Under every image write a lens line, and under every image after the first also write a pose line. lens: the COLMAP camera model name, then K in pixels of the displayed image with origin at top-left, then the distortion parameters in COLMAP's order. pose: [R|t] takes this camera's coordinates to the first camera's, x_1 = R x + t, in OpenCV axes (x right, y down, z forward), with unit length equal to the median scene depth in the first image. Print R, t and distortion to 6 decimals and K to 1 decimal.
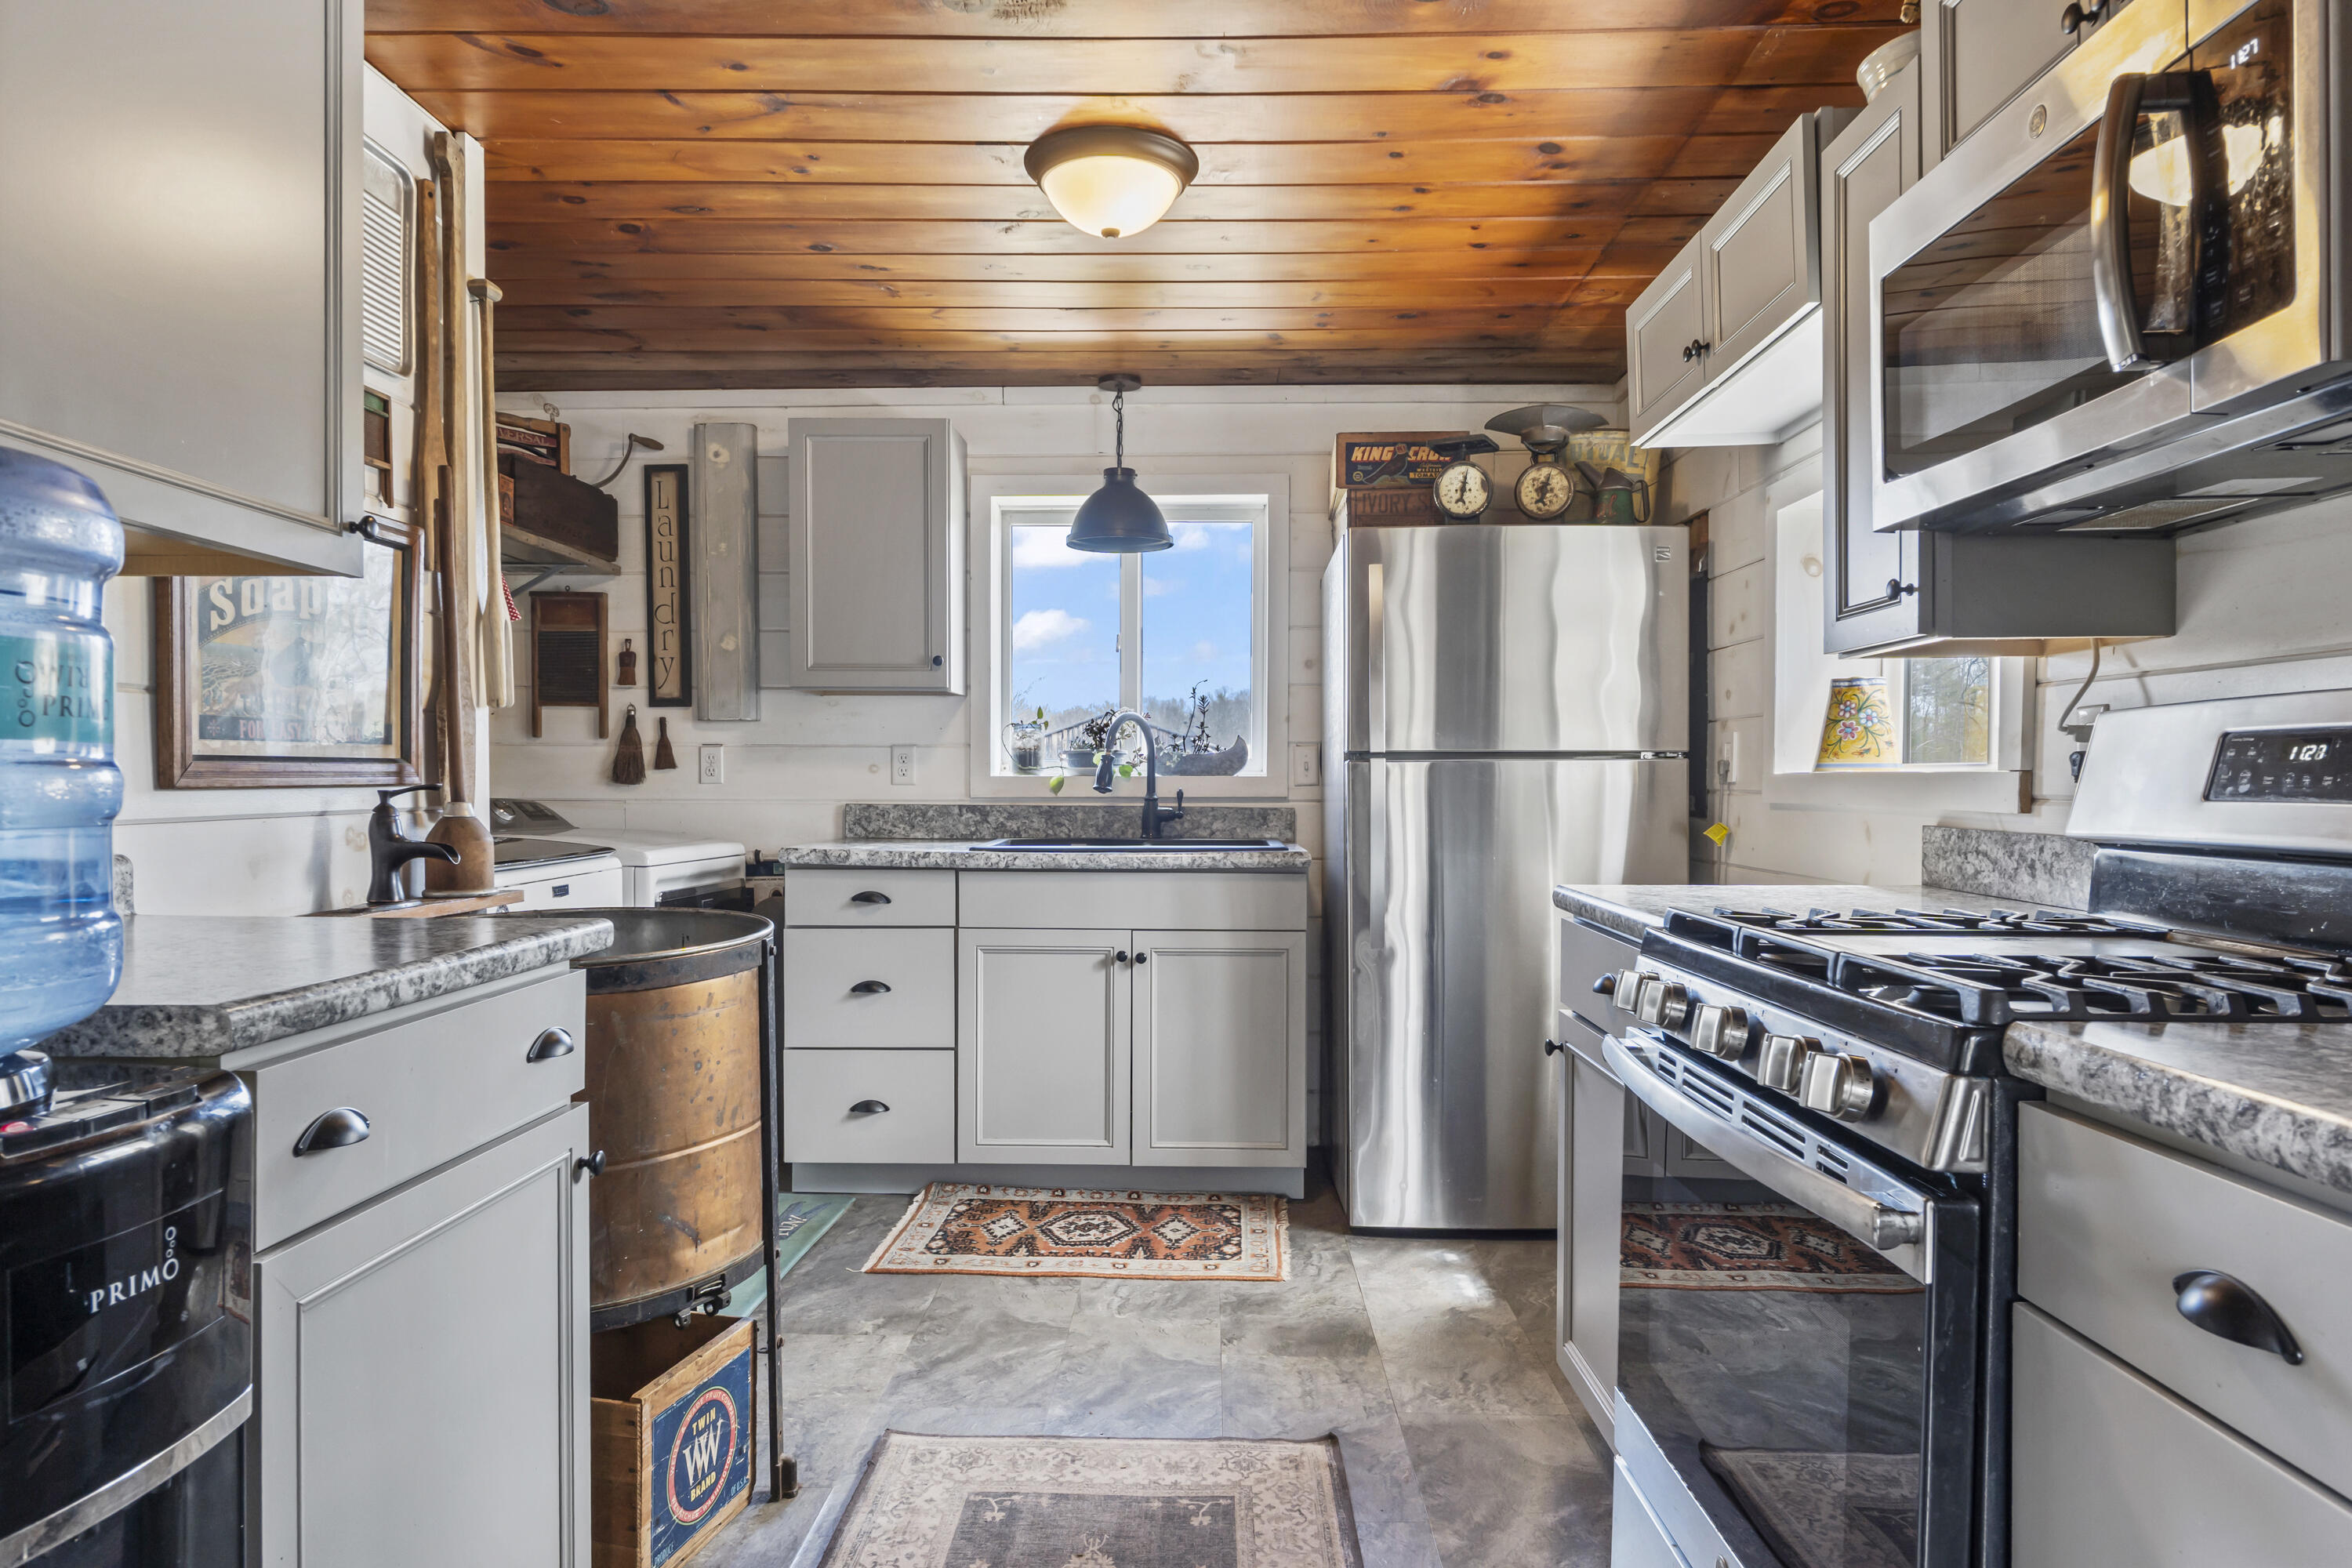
lens RADIAL K [[1460.6, 0, 1173.5], [0, 1460.6, 791.6], [0, 0, 1]] dist [-0.001119, 0.000533]
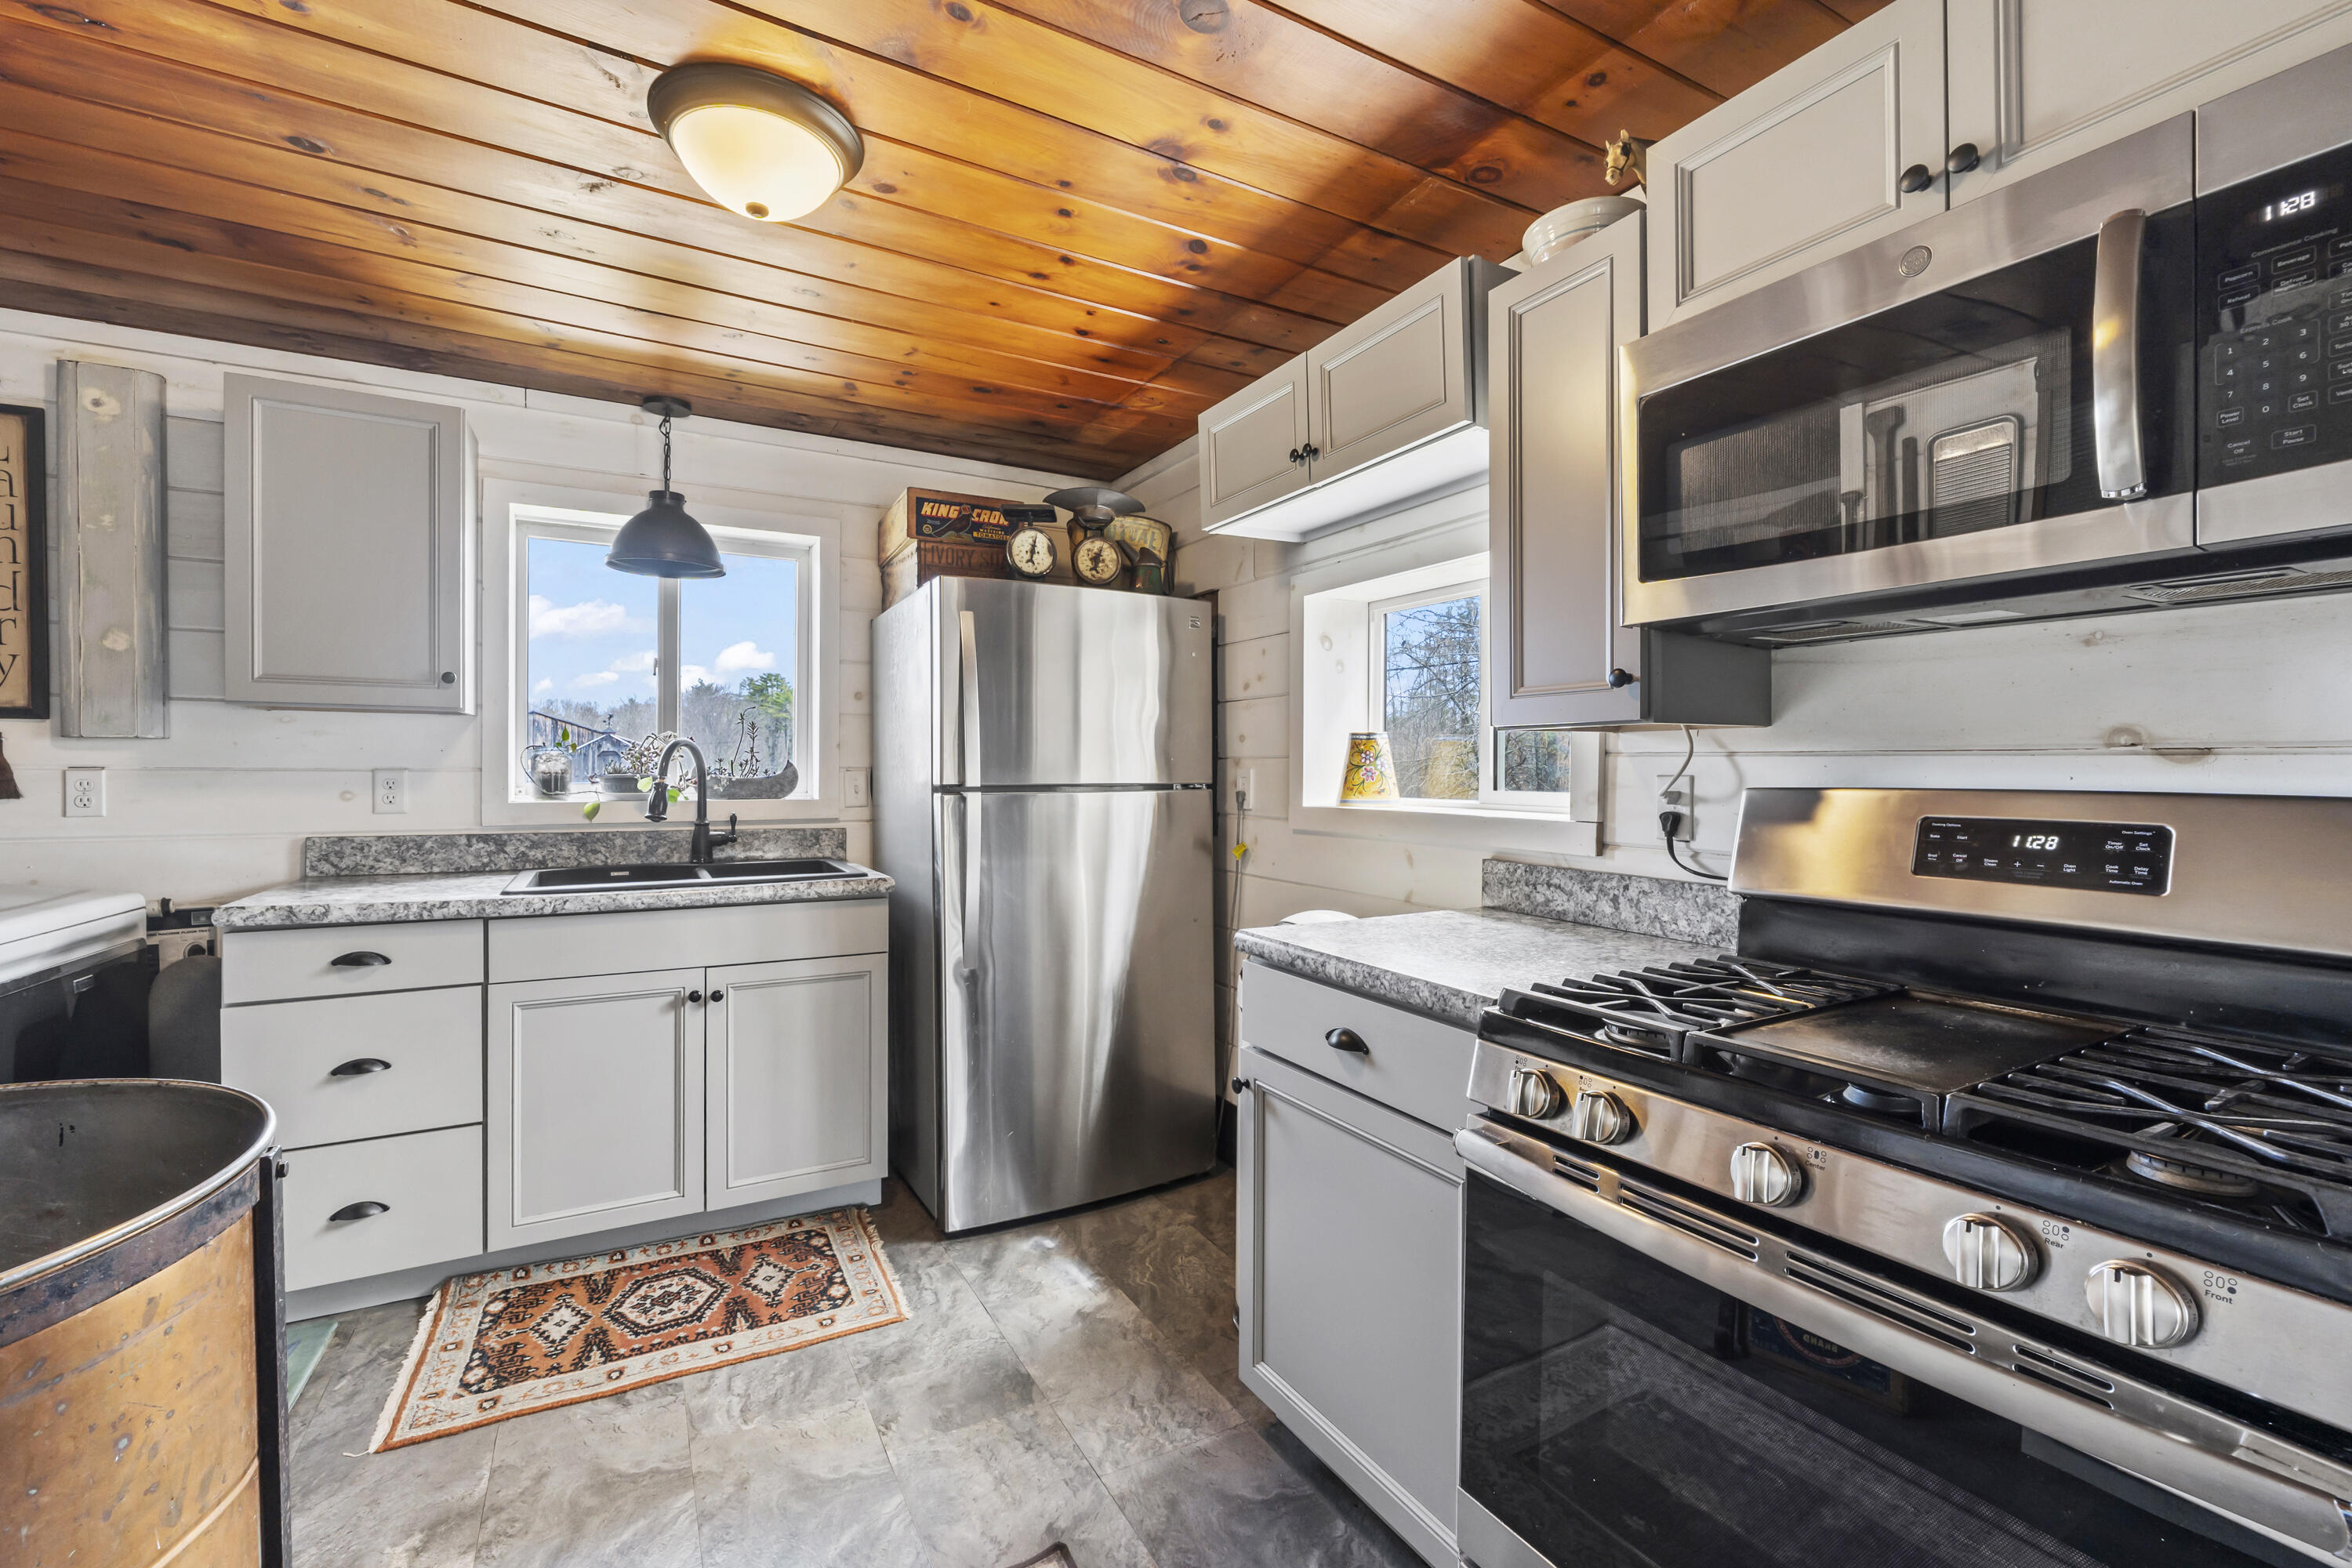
lens RADIAL K [[1000.9, 0, 1185.9], [0, 1000.9, 769.9], [0, 0, 1]] dist [-0.004804, -0.000384]
pose [[0.854939, 0.001686, 0.518725, -0.100394], [0.000299, 0.999993, -0.003743, -0.033674], [-0.518728, 0.003355, 0.854933, 0.268210]]
